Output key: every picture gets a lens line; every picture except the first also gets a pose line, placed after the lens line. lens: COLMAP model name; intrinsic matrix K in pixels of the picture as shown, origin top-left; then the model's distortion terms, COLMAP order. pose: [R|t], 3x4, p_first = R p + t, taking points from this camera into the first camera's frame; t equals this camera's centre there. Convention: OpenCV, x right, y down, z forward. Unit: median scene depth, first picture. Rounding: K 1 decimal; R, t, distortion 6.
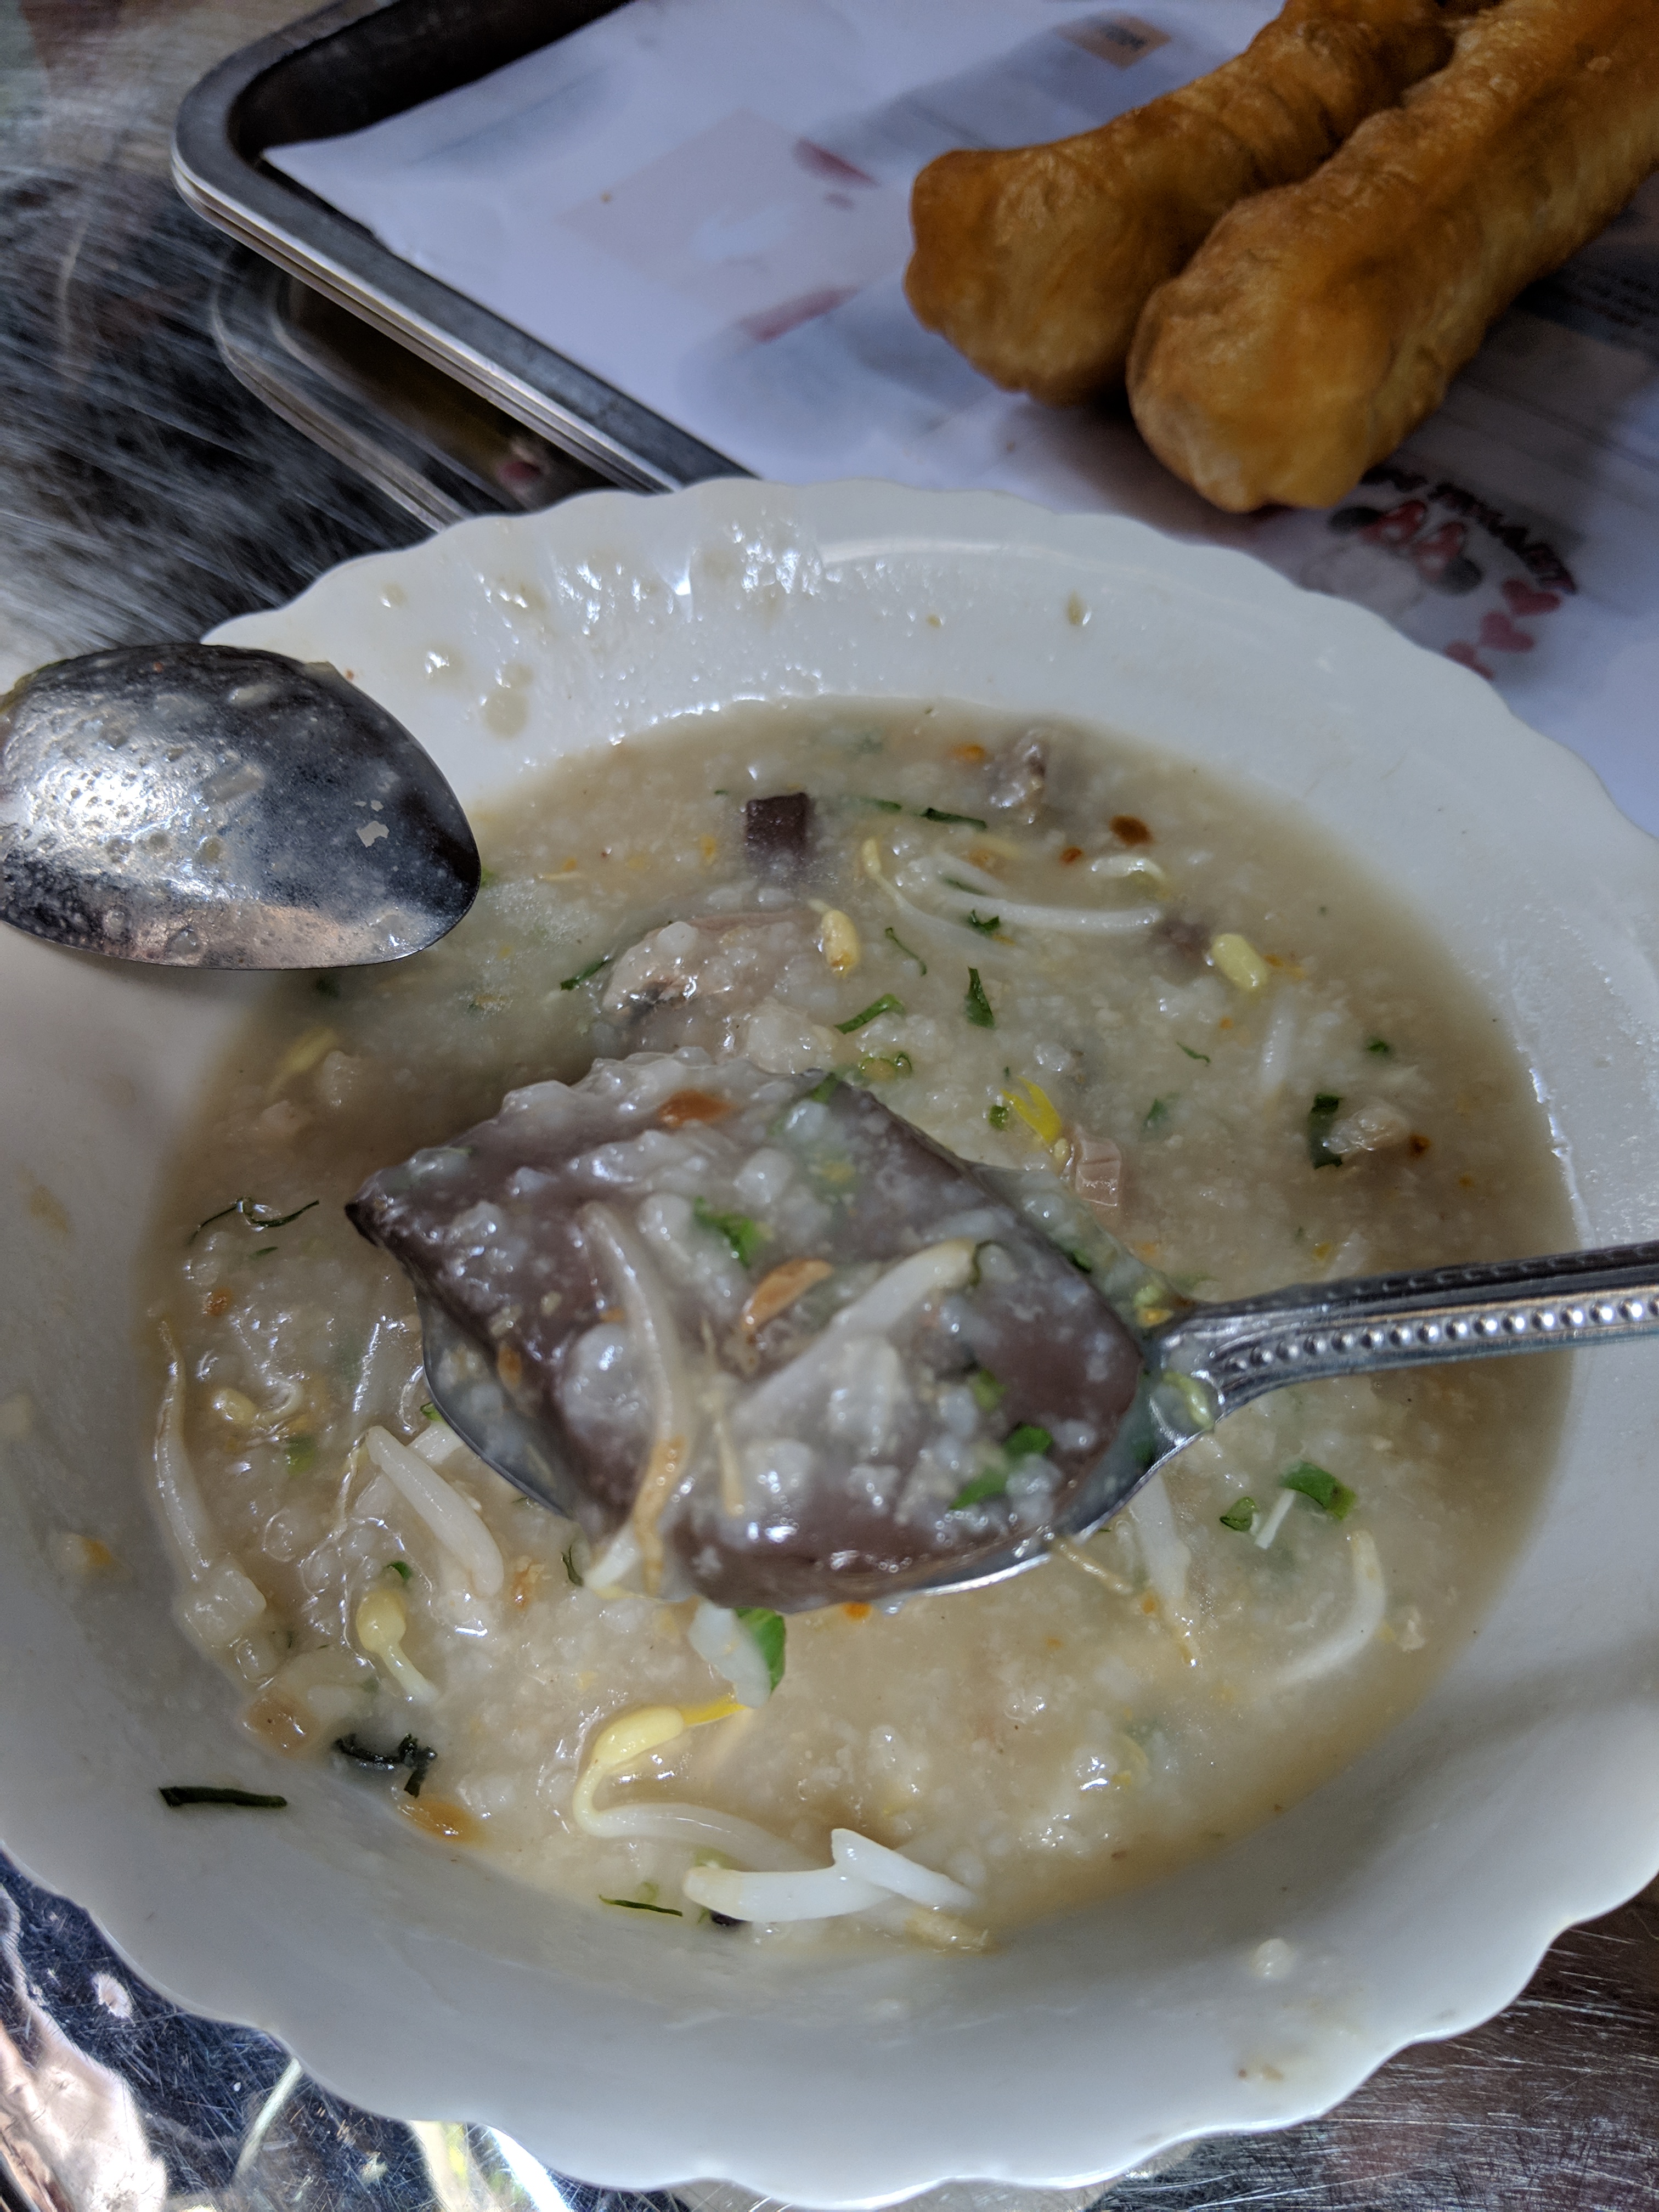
lens RADIAL K [[1783.2, 0, 828.7], [0, 1783.2, 1104.0], [0, 0, 1]] dist [-0.016565, -0.000198]
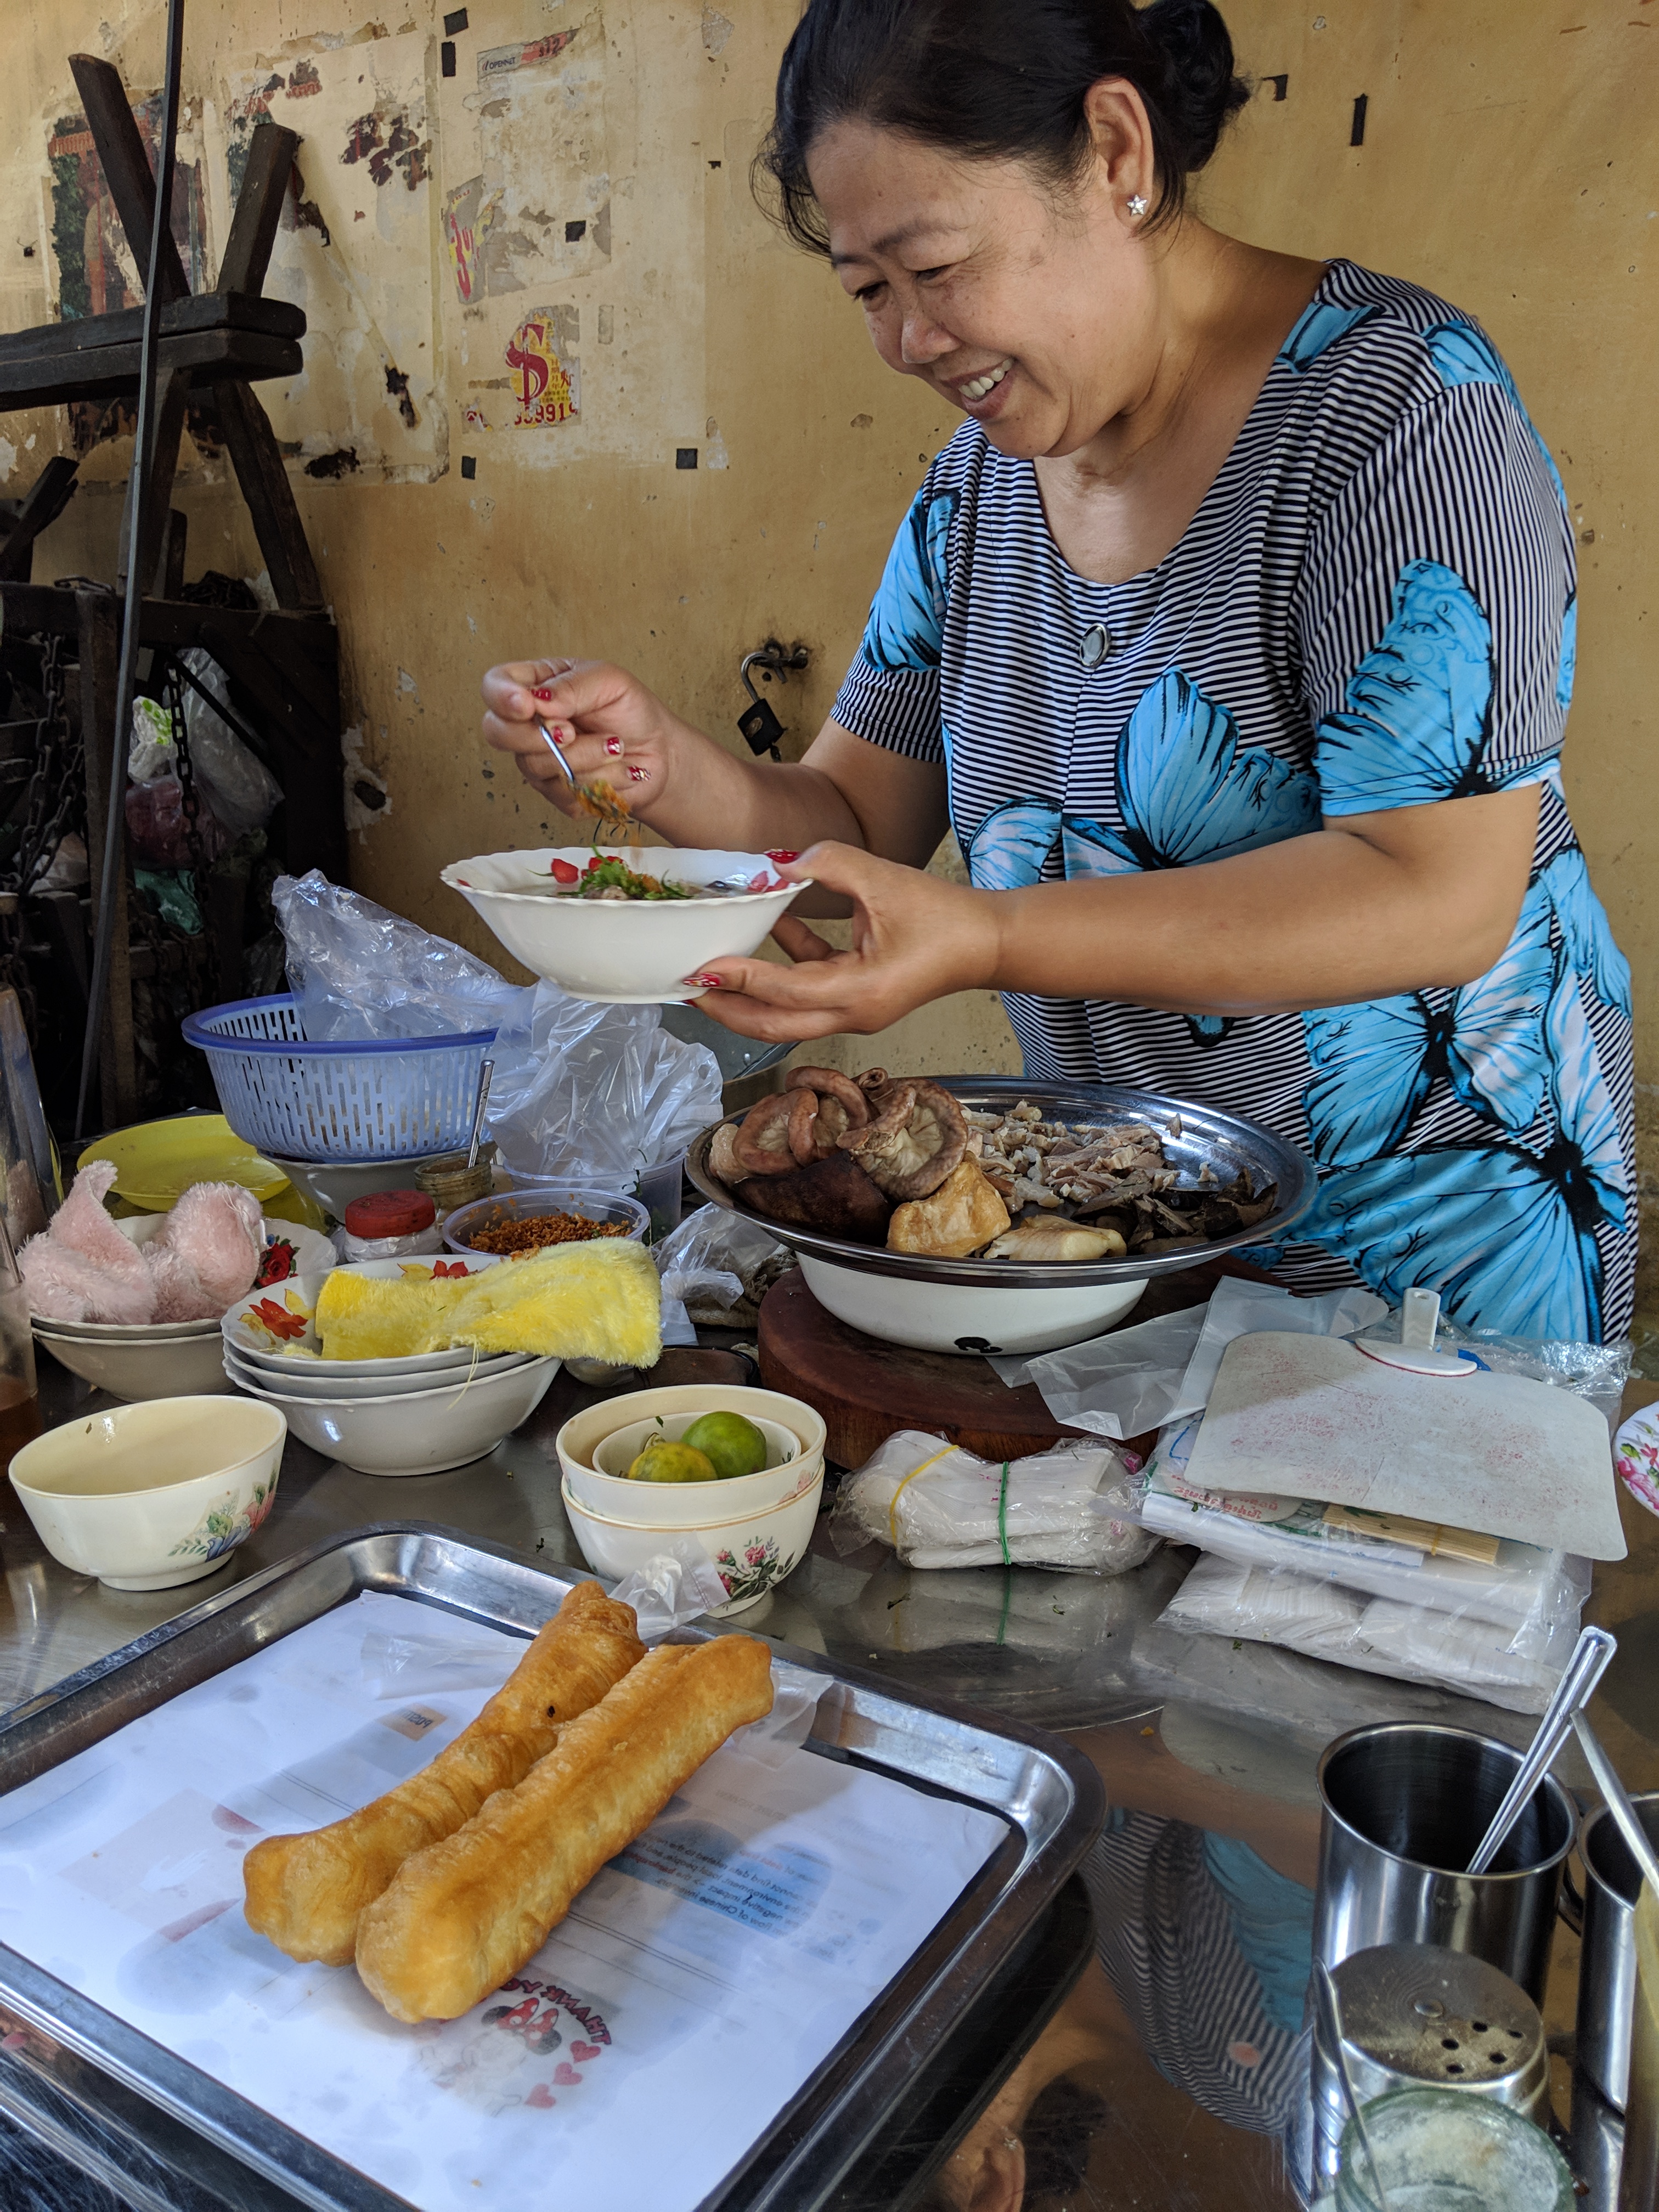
lens RADIAL K [[1783.2, 0, 826.8], [0, 1783.2, 1106.9], [0, 0, 1]] dist [-0.016565, -0.000198]
pose [[0.979314, -0.040172, 0.198321, 0.308034], [0.163217, 0.736140, -0.656855, 0.229348], [-0.119605, 0.675636, 0.727468, -0.972541]]
